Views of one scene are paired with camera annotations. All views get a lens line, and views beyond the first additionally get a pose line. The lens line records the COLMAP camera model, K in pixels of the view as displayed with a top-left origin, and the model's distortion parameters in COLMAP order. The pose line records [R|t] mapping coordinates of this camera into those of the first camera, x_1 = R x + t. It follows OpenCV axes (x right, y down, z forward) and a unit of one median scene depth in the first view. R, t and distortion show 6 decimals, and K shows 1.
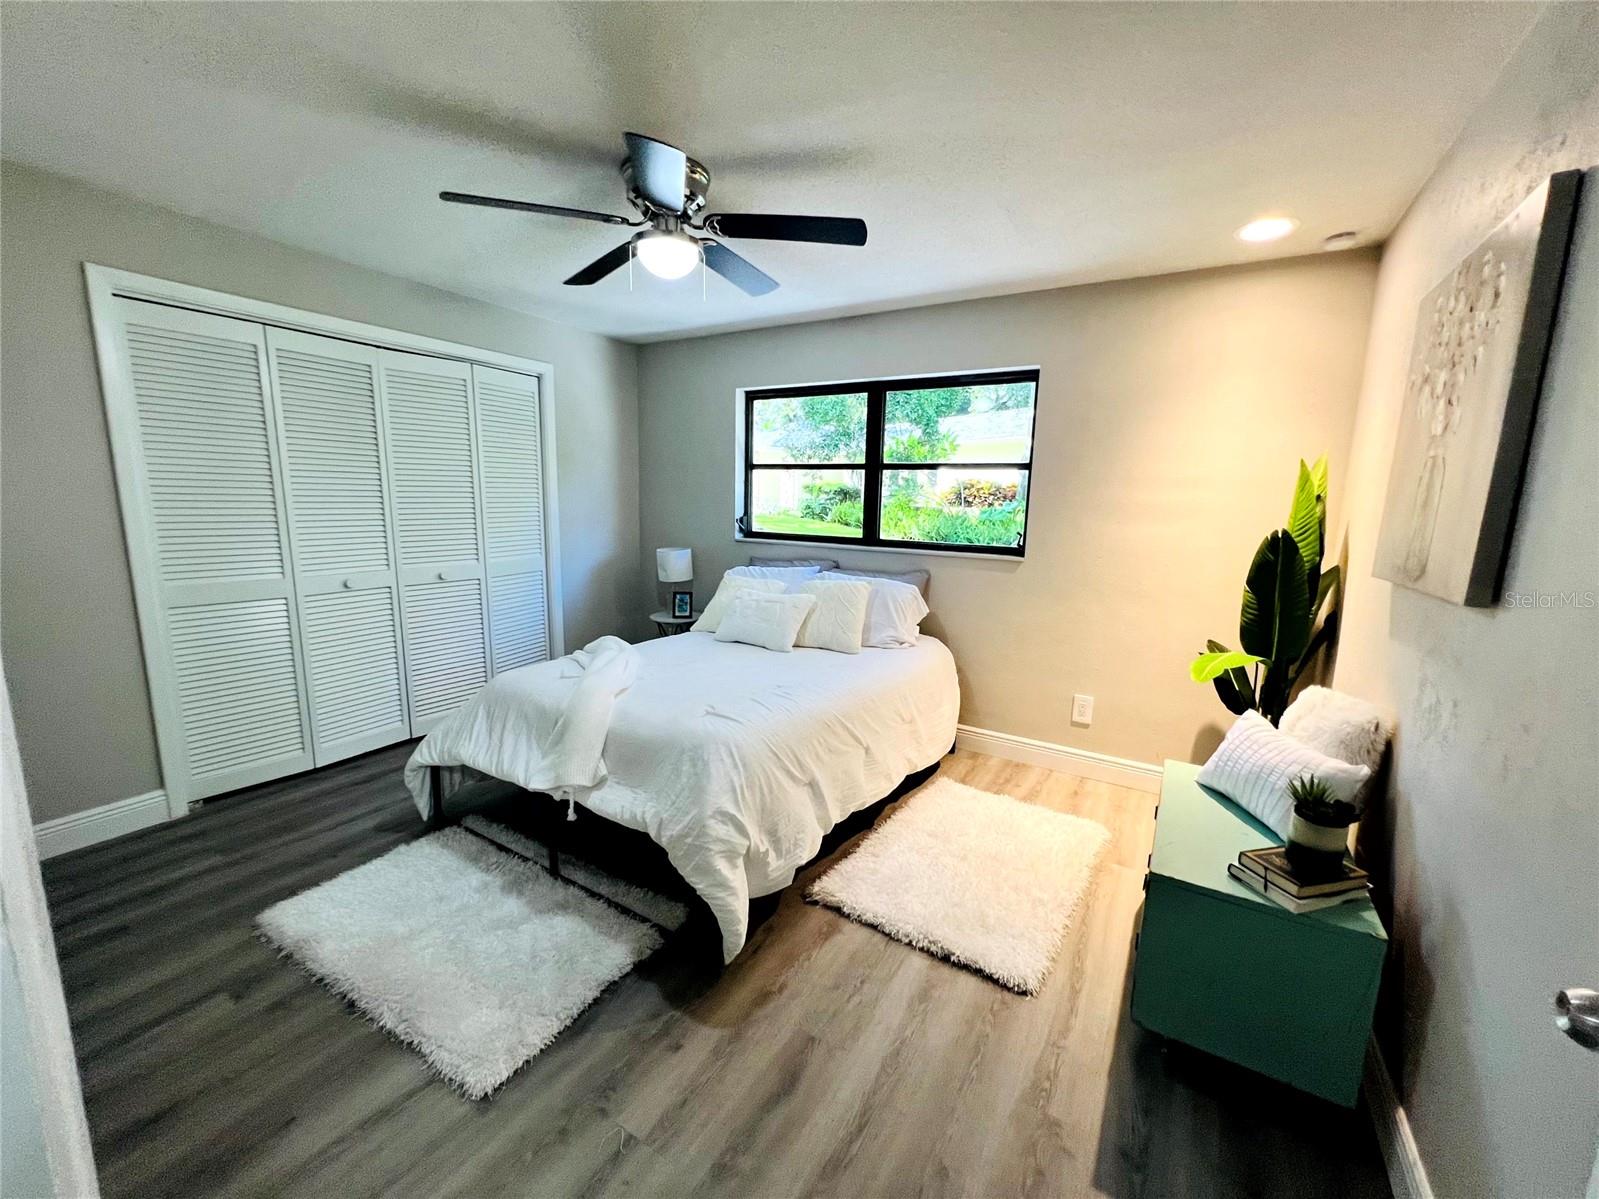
lens RADIAL K [[639.9, 0, 798.9], [0, 639.9, 599.0], [0, 0, 1]] dist [-0.001690, 0.000160]
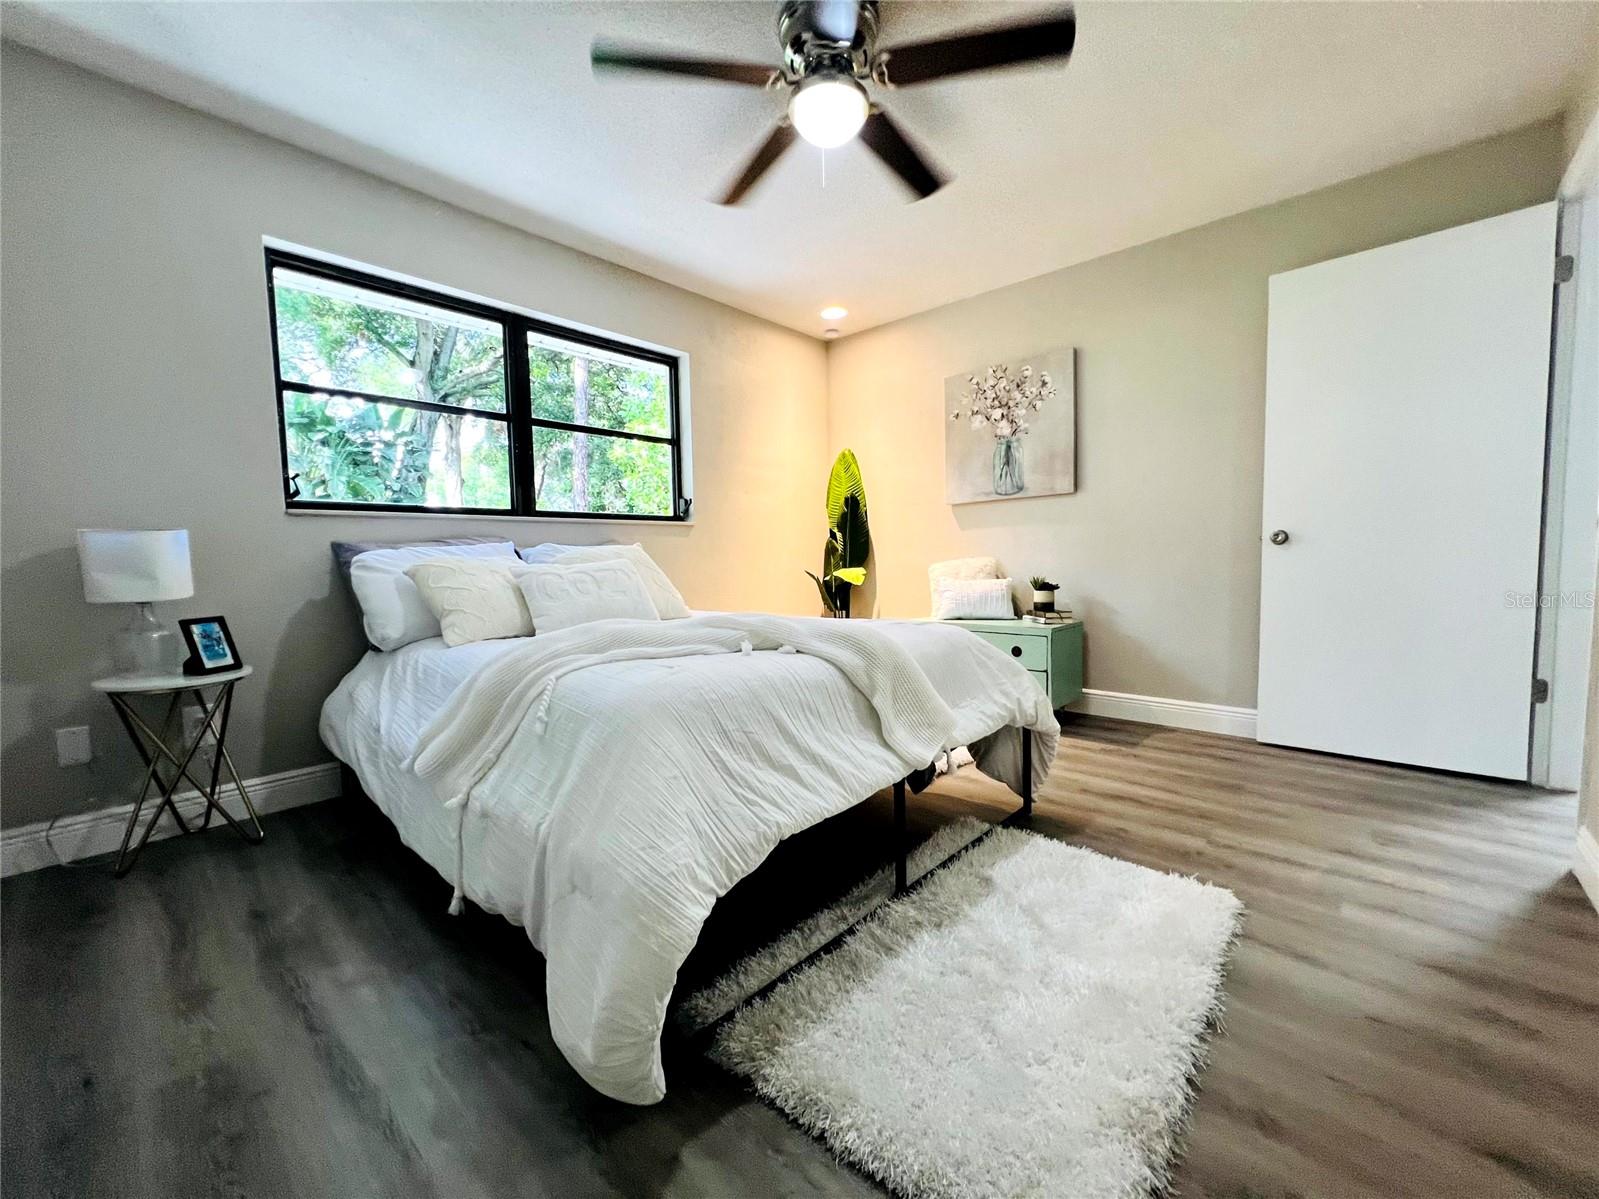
lens RADIAL K [[639.9, 0, 798.1], [0, 639.9, 601.8], [0, 0, 1]] dist [-0.001690, 0.000160]
pose [[0.187156, -0.099755, 0.977252, -0.978183], [0.176381, 0.982075, 0.066468, 0.040585], [-0.966366, 0.159929, 0.201396, 0.841831]]
